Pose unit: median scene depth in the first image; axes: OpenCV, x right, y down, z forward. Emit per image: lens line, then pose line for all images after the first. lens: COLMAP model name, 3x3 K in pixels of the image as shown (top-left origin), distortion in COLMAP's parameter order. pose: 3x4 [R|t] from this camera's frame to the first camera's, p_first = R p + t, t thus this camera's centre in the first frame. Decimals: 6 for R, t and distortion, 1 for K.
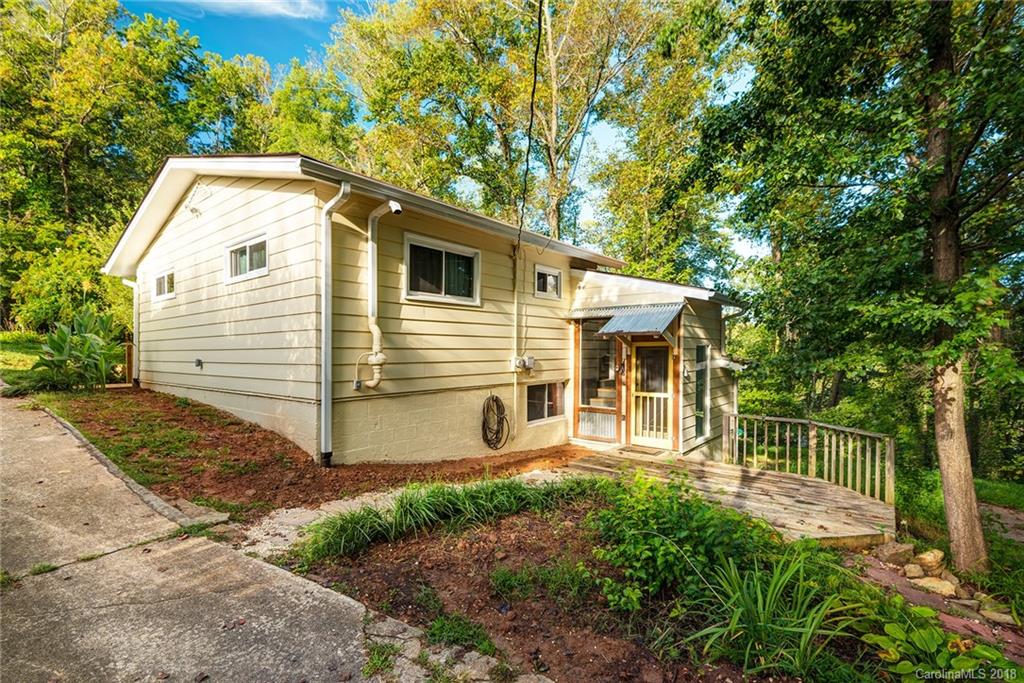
lens RADIAL K [[464.9, 0, 515.3], [0, 464.9, 341.3], [0, 0, 1]] dist [-0.004558, -0.002189]
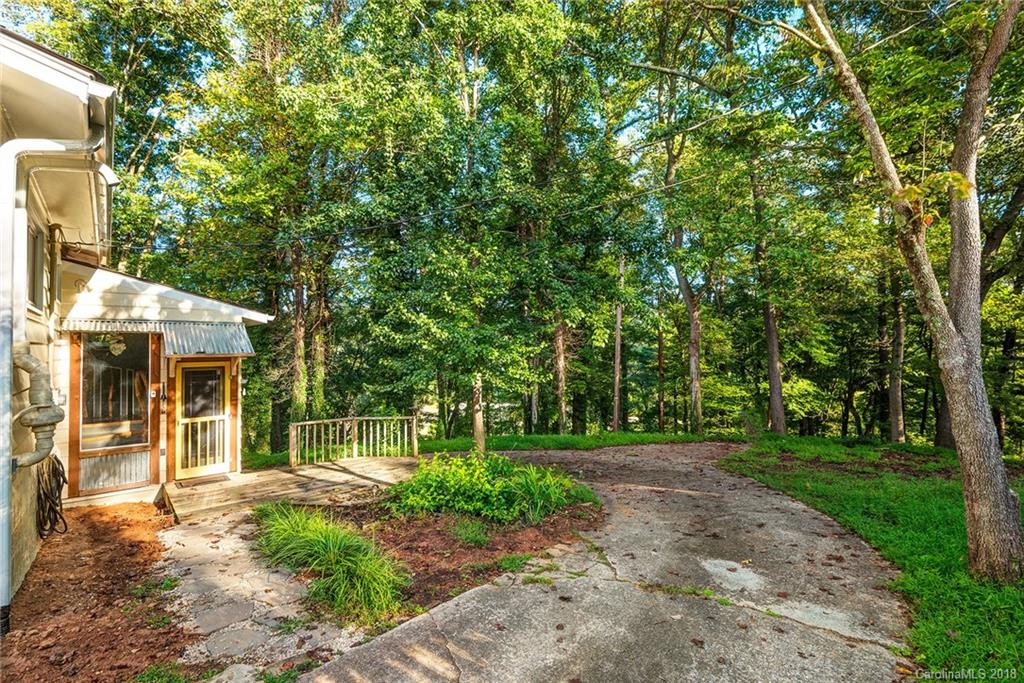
lens RADIAL K [[464.9, 0, 516.4], [0, 464.9, 348.8], [0, 0, 1]] dist [-0.004558, -0.002189]
pose [[0.162973, 0.006723, 0.986608, -0.599149], [0.005595, 0.999954, -0.007738, -0.016257], [-0.986615, 0.006781, 0.162928, 0.276785]]
